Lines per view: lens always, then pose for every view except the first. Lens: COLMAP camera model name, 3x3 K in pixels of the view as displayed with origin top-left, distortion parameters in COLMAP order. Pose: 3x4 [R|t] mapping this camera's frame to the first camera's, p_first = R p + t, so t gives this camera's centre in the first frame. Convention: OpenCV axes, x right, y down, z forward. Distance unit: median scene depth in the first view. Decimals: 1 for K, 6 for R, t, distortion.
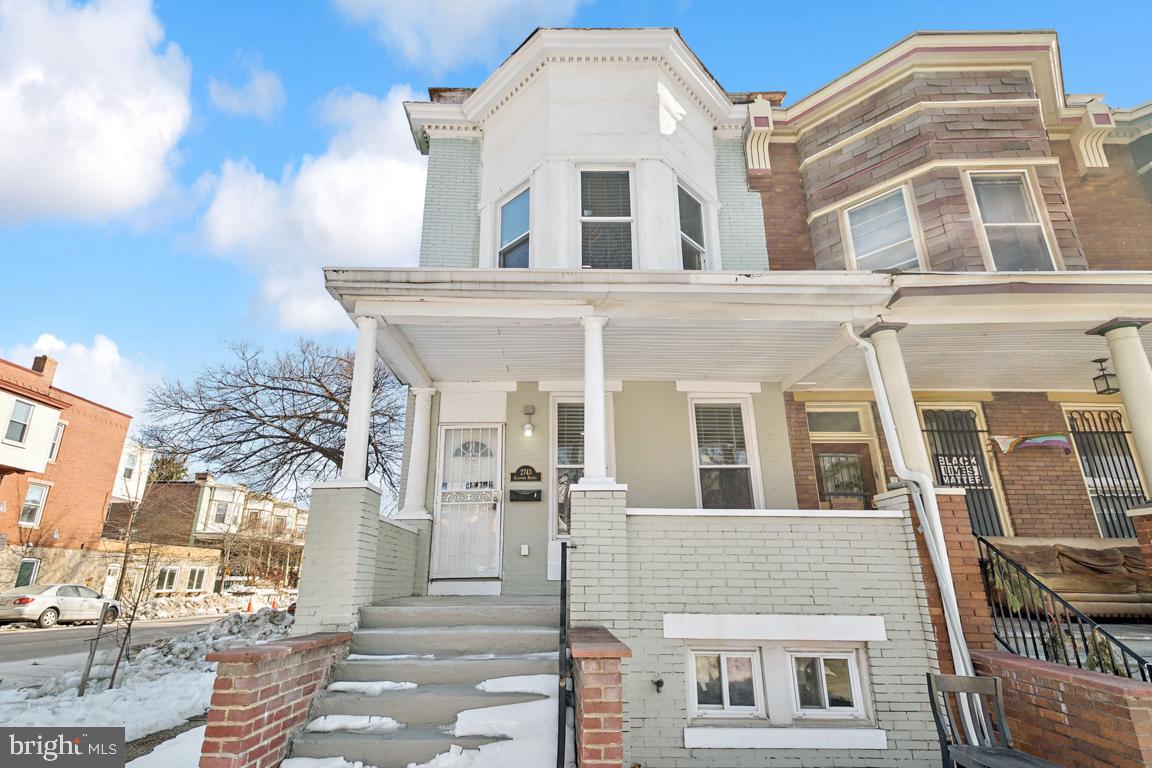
lens RADIAL K [[517.5, 0, 576.0], [0, 517.5, 351.5], [0, 0, 1]] dist [0.038642, -0.012233]
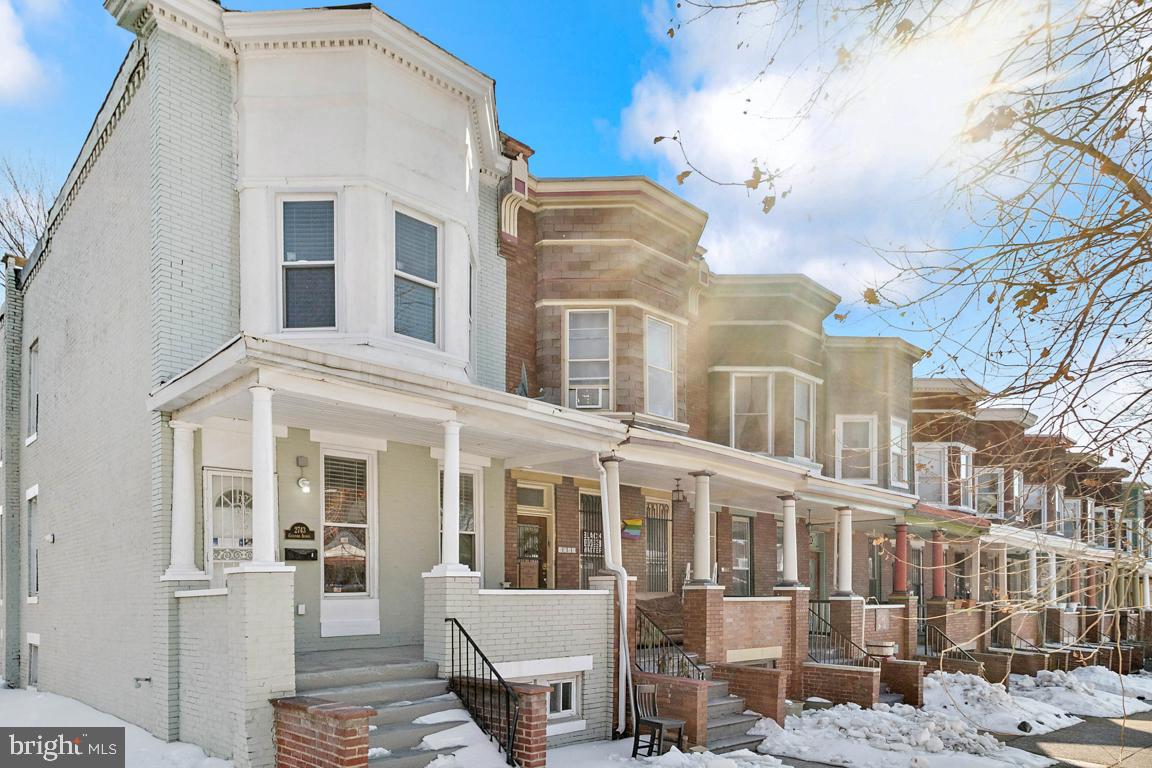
lens RADIAL K [[697.9, 0, 576.0], [0, 697.9, 384.0], [0, 0, 1]] dist [0.055631, 0.000646]
pose [[0.710613, 0.206713, 0.672532, -0.683706], [-0.288103, 0.957546, 0.010100, -0.195208], [-0.641892, -0.200936, 0.740000, -0.261743]]
